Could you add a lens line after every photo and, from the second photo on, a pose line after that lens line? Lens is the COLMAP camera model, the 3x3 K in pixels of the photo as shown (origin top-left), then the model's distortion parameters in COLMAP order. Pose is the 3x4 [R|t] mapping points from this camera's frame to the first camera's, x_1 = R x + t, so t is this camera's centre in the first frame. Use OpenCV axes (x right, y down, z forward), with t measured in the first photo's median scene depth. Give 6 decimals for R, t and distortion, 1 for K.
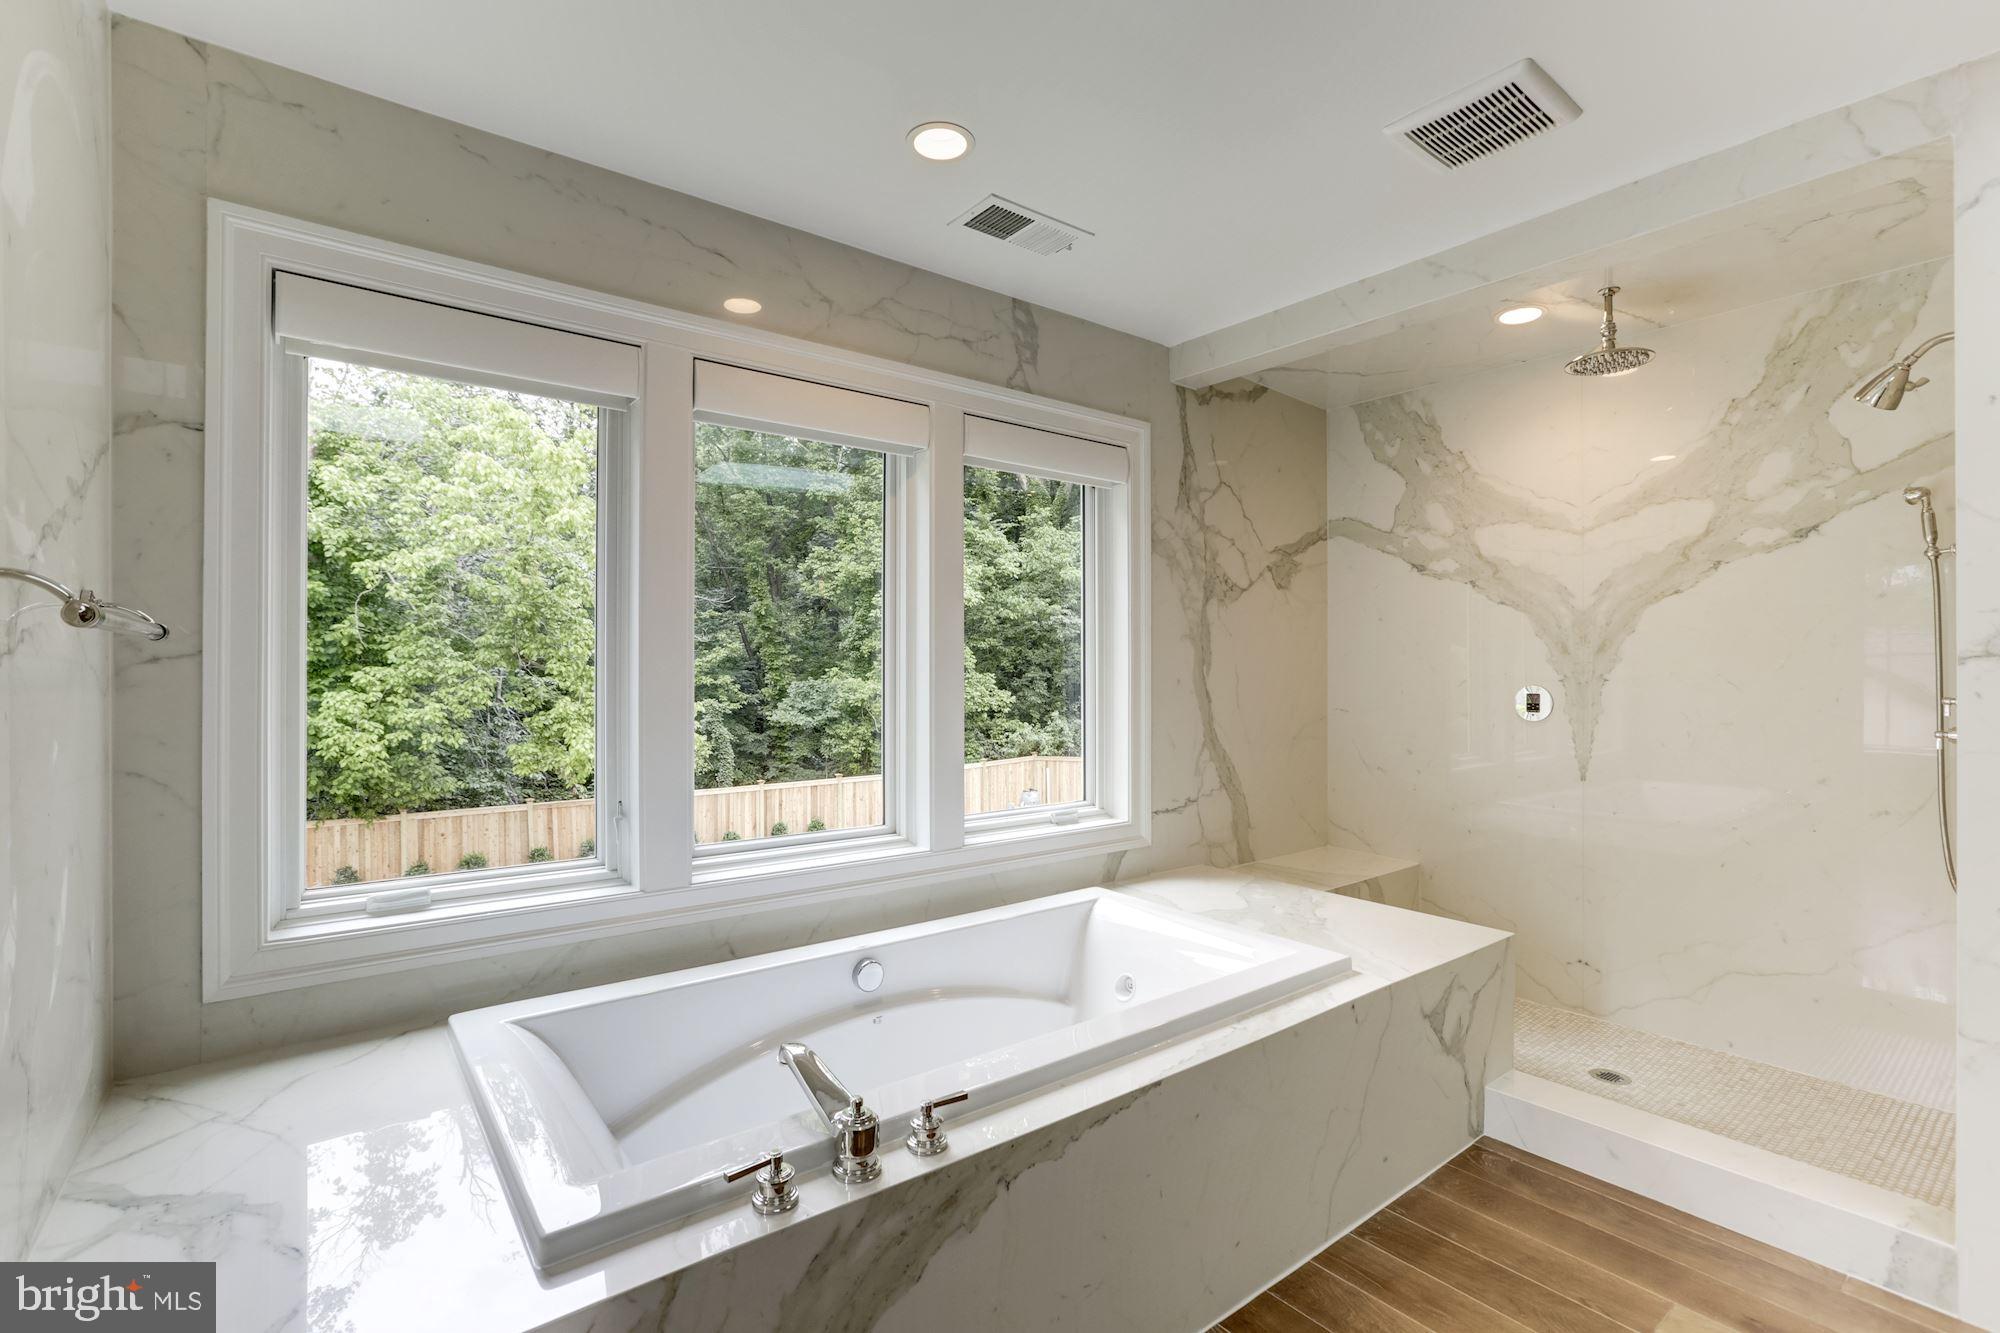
lens RADIAL K [[903.1, 0, 1010.8], [0, 903.1, 670.9], [0, 0, 1]] dist [-0.022186, 0.009783]
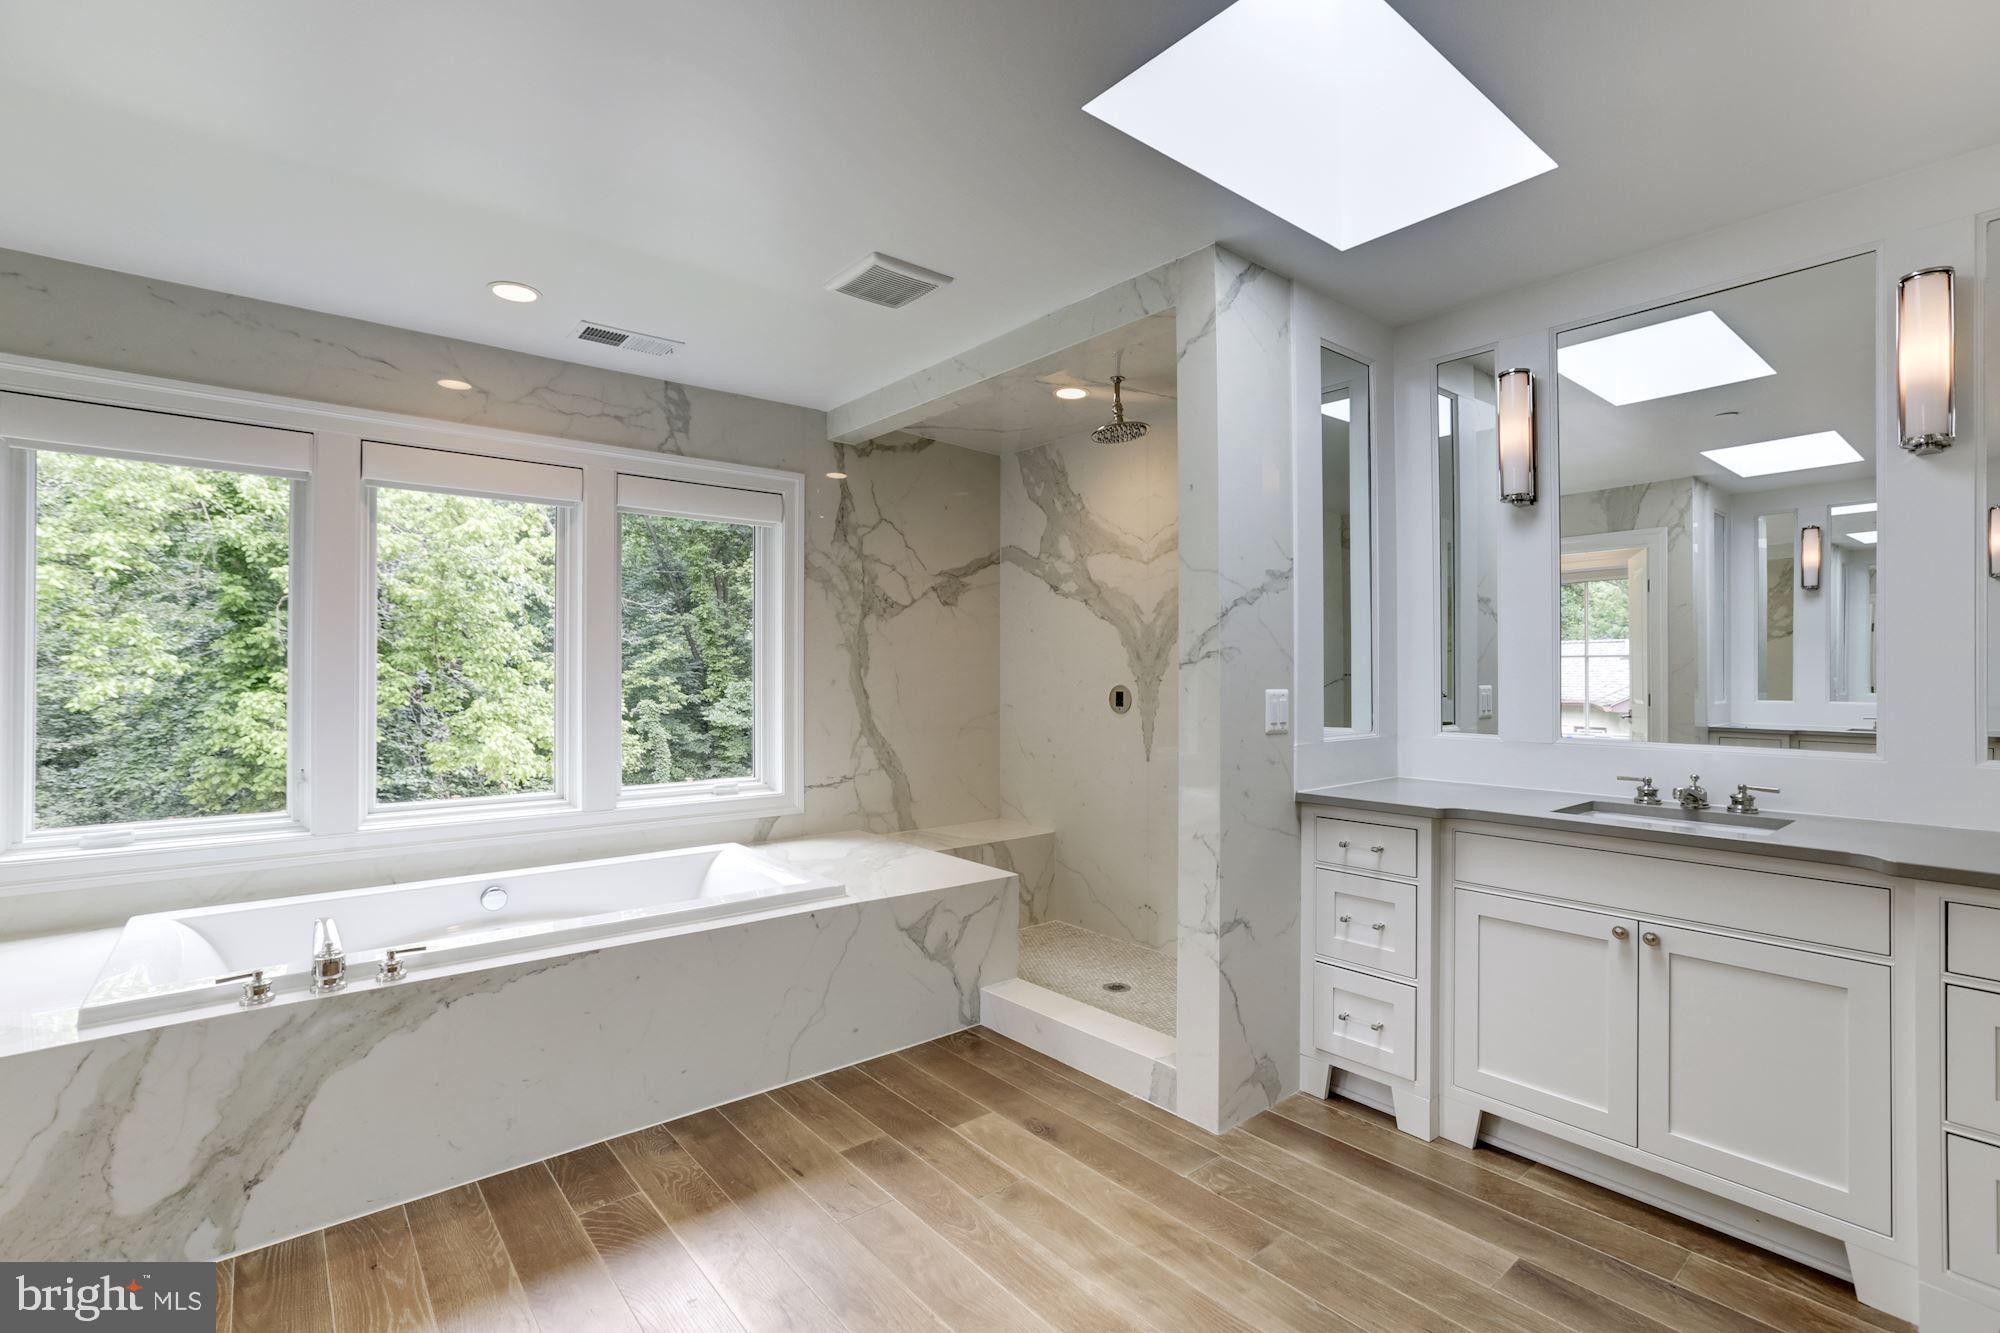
lens RADIAL K [[903.1, 0, 1008.6], [0, 903.1, 670.9], [0, 0, 1]] dist [-0.022186, 0.009783]
pose [[0.999748, -0.000029, 0.022438, 0.387391], [0.000052, 0.999999, -0.001025, -0.001771], [-0.022438, 0.001026, 0.999748, -0.237345]]
